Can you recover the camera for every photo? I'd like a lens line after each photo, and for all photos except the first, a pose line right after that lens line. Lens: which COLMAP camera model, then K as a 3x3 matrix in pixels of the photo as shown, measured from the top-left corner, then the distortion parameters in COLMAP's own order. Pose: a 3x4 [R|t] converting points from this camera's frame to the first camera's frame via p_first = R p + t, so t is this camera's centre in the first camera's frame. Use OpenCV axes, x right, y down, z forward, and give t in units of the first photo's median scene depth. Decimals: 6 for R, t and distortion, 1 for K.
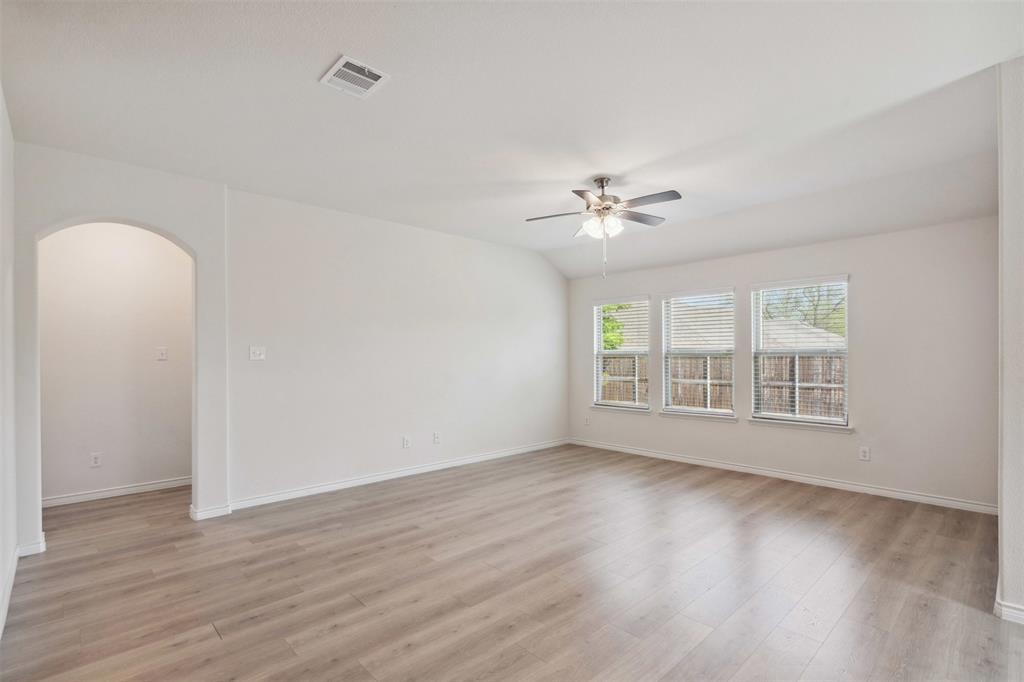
lens RADIAL K [[474.1, 0, 514.7], [0, 474.1, 349.2], [0, 0, 1]] dist [-0.003191, 0.000194]
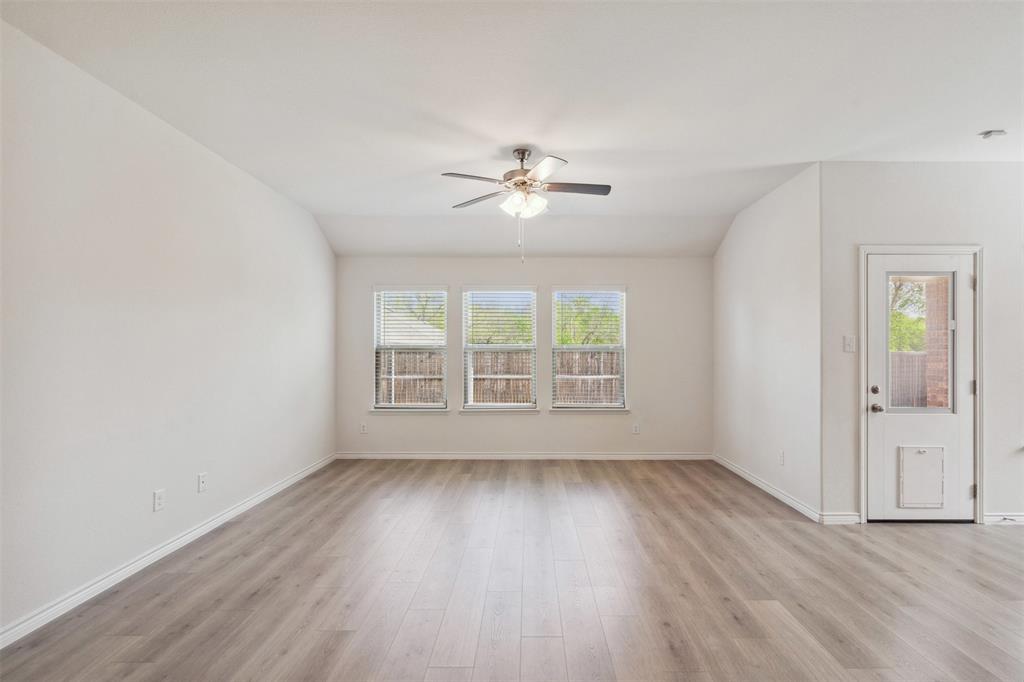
lens RADIAL K [[474.1, 0, 511.9], [0, 474.1, 347.4], [0, 0, 1]] dist [-0.003191, 0.000194]
pose [[0.692061, 0.010280, 0.721766, -0.349373], [-0.015023, 0.999887, 0.000163, 0.005706], [-0.721683, -0.010956, 0.692137, 0.302648]]
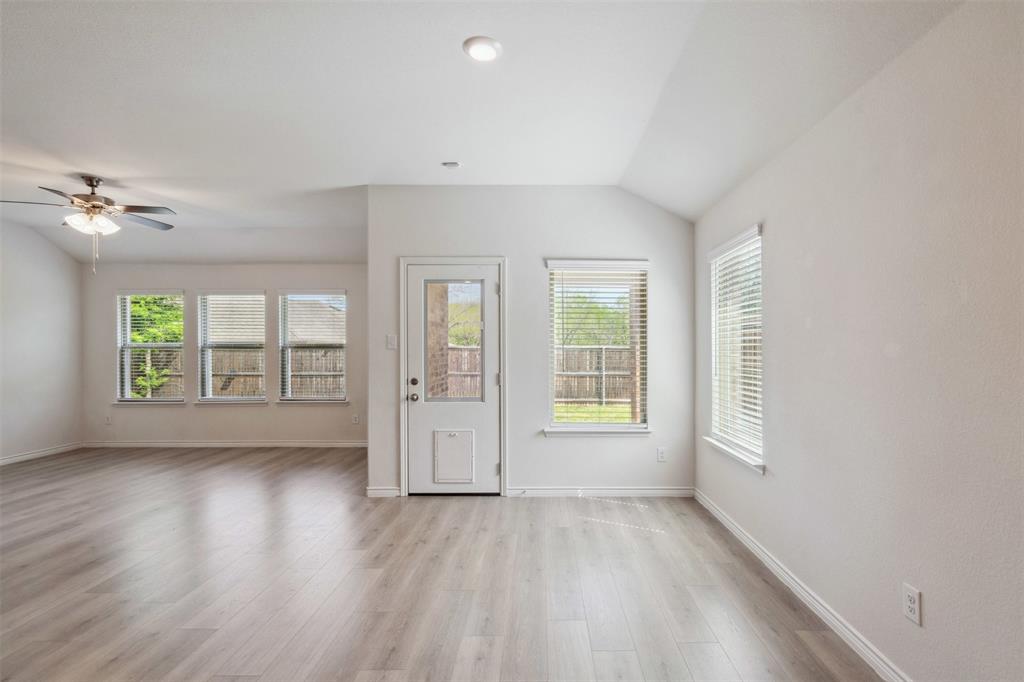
lens RADIAL K [[474.1, 0, 542.0], [0, 474.1, 348.8], [0, 0, 1]] dist [-0.003191, 0.000194]
pose [[0.686111, 0.000975, 0.727496, 0.080760], [-0.011466, 0.999889, 0.009474, -0.006278], [-0.727407, -0.014842, 0.686046, -0.311039]]
